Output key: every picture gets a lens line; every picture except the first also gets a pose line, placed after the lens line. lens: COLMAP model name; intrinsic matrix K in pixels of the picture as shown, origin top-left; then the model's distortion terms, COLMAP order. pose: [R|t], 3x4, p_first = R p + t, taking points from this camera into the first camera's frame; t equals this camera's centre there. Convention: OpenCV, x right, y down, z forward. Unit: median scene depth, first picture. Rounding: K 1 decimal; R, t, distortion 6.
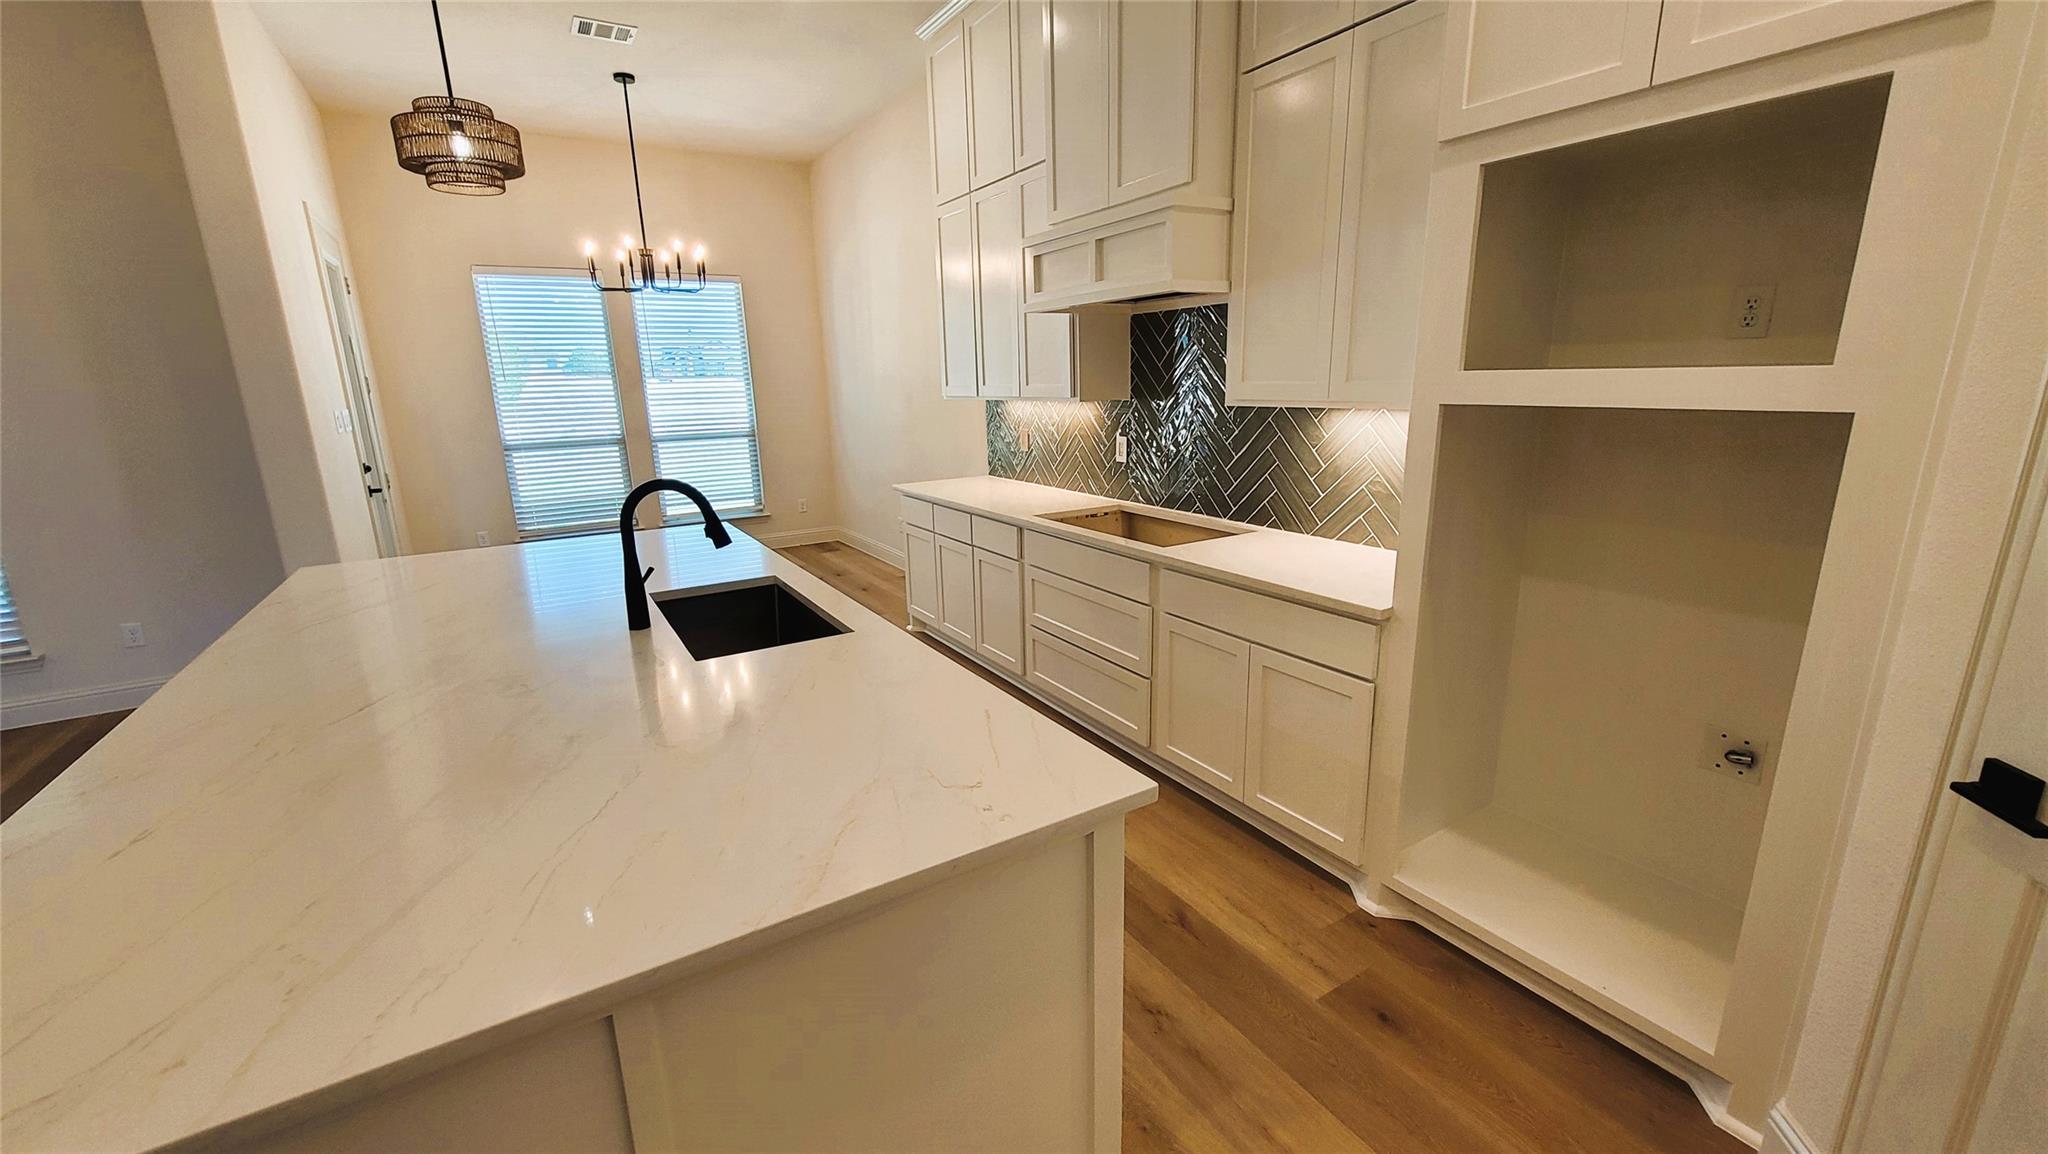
lens RADIAL K [[804.8, 0, 1021.1], [0, 804.8, 577.5], [0, 0, 1]] dist [-0.000928, -0.000146]
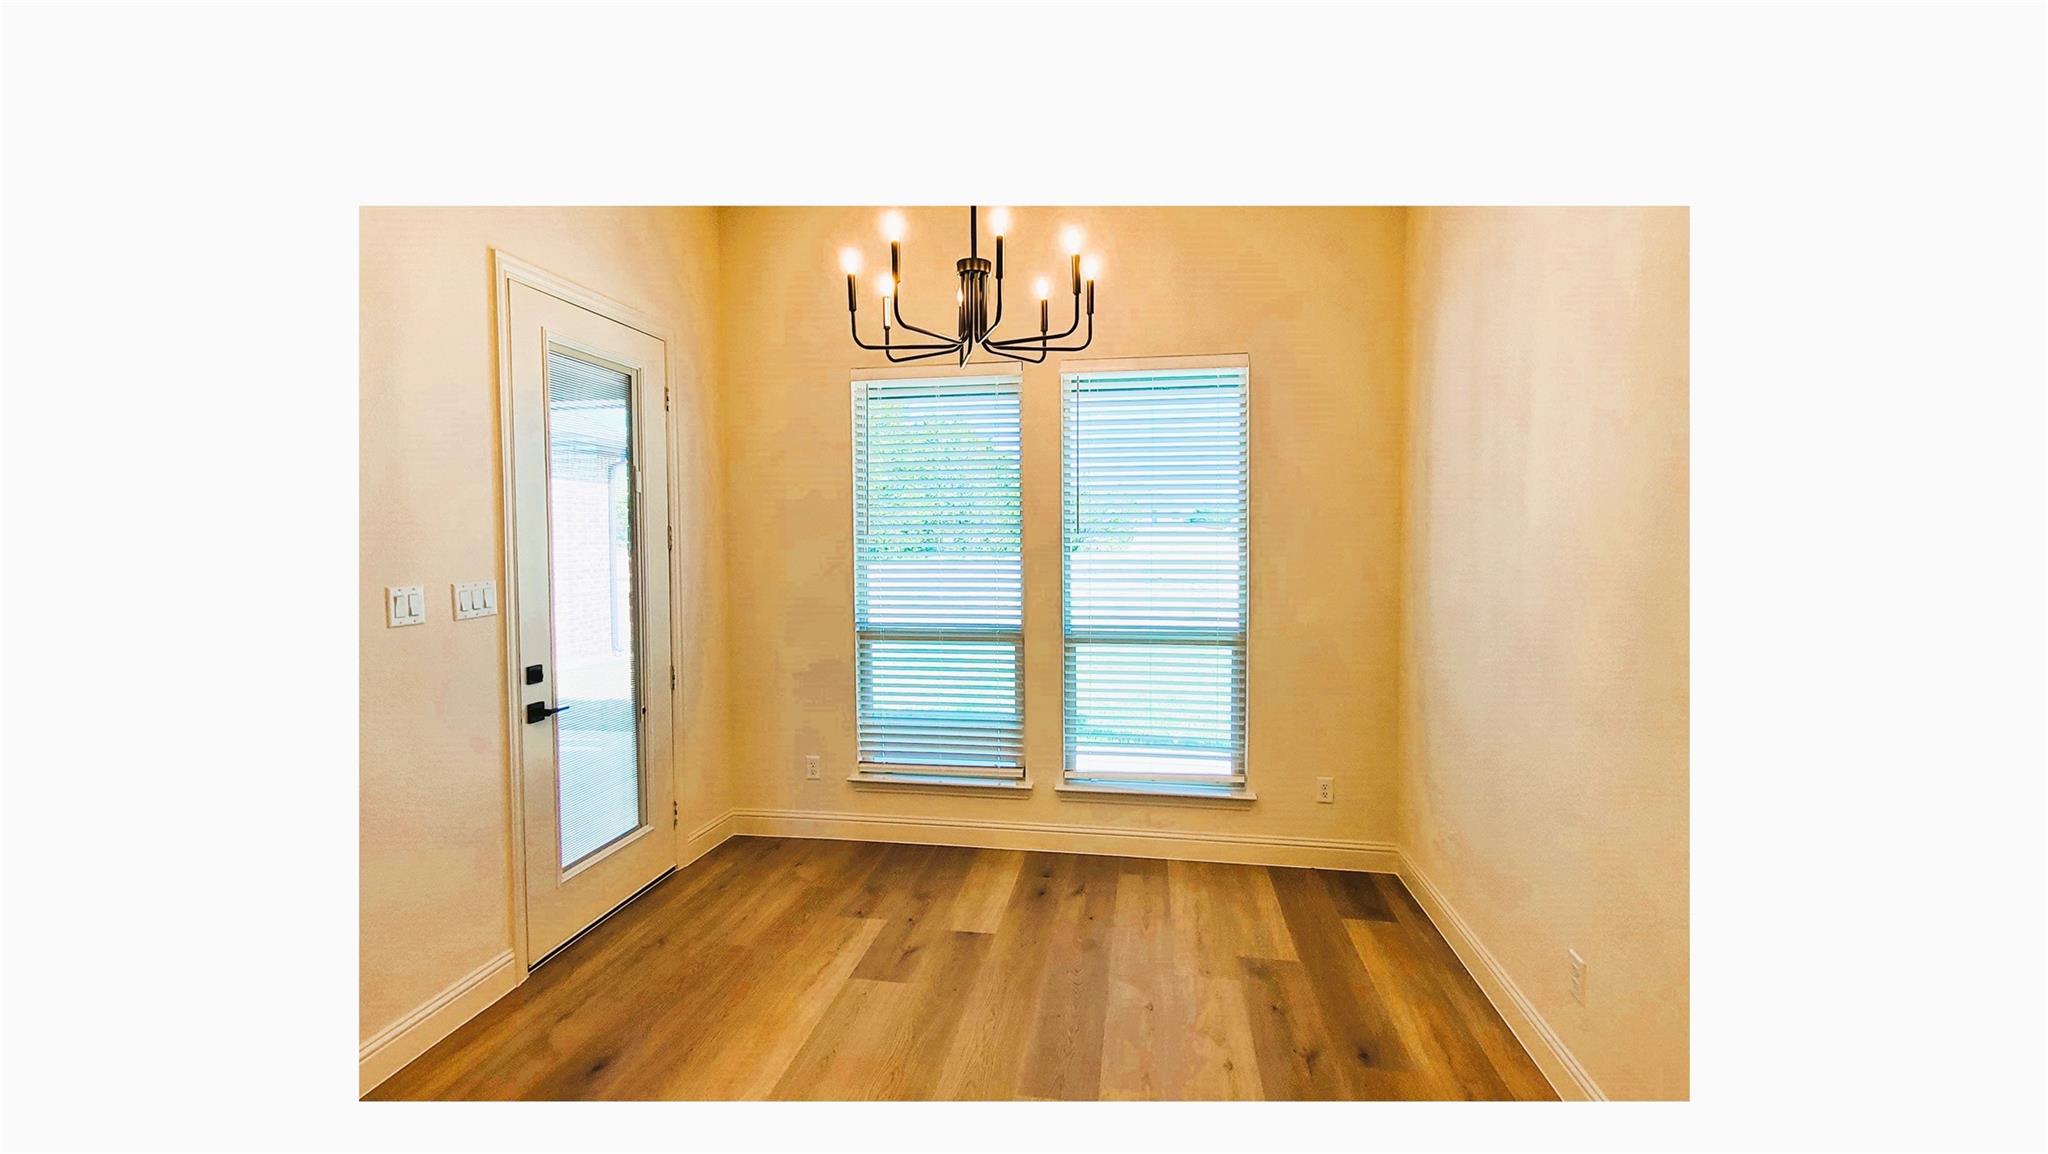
lens RADIAL K [[804.8, 0, 1024.5], [0, 804.8, 572.2], [0, 0, 1]] dist [-0.000928, -0.000146]
pose [[0.756273, 0.054336, -0.651996, -0.105528], [-0.175448, 0.976888, -0.122095, -0.140360], [0.630294, 0.206728, 0.748327, 0.533397]]
